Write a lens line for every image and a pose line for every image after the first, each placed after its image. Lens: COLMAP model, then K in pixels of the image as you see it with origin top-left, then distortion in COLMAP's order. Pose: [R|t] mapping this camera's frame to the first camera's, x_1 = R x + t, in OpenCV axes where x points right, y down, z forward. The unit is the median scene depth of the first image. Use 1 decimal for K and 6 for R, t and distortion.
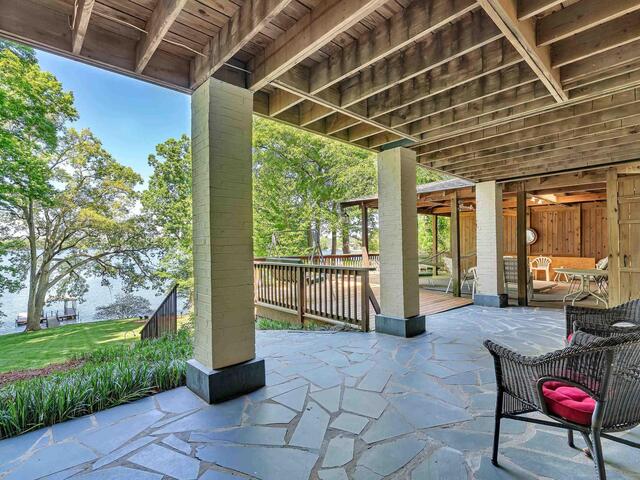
lens RADIAL K [[320.4, 0, 318.2], [0, 320.4, 242.9], [0, 0, 1]] dist [0.002027, 0.000546]
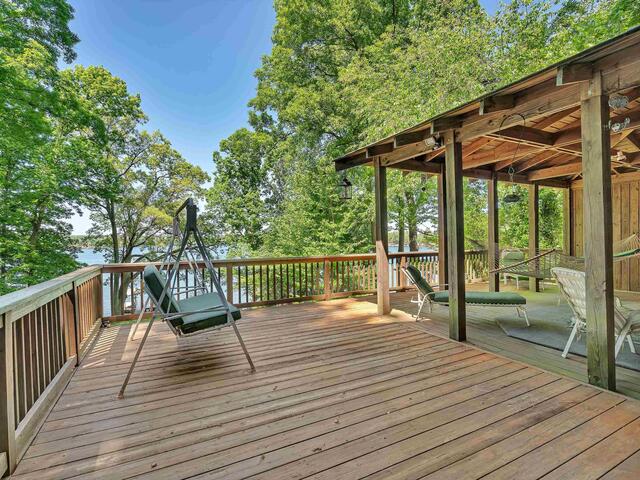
lens RADIAL K [[320.4, 0, 318.2], [0, 320.4, 242.9], [0, 0, 1]] dist [0.002027, 0.000546]
pose [[0.966896, -0.004684, -0.255128, 0.045180], [0.007798, 0.999907, 0.011195, 0.001838], [0.255052, -0.012814, 0.966842, 0.113936]]
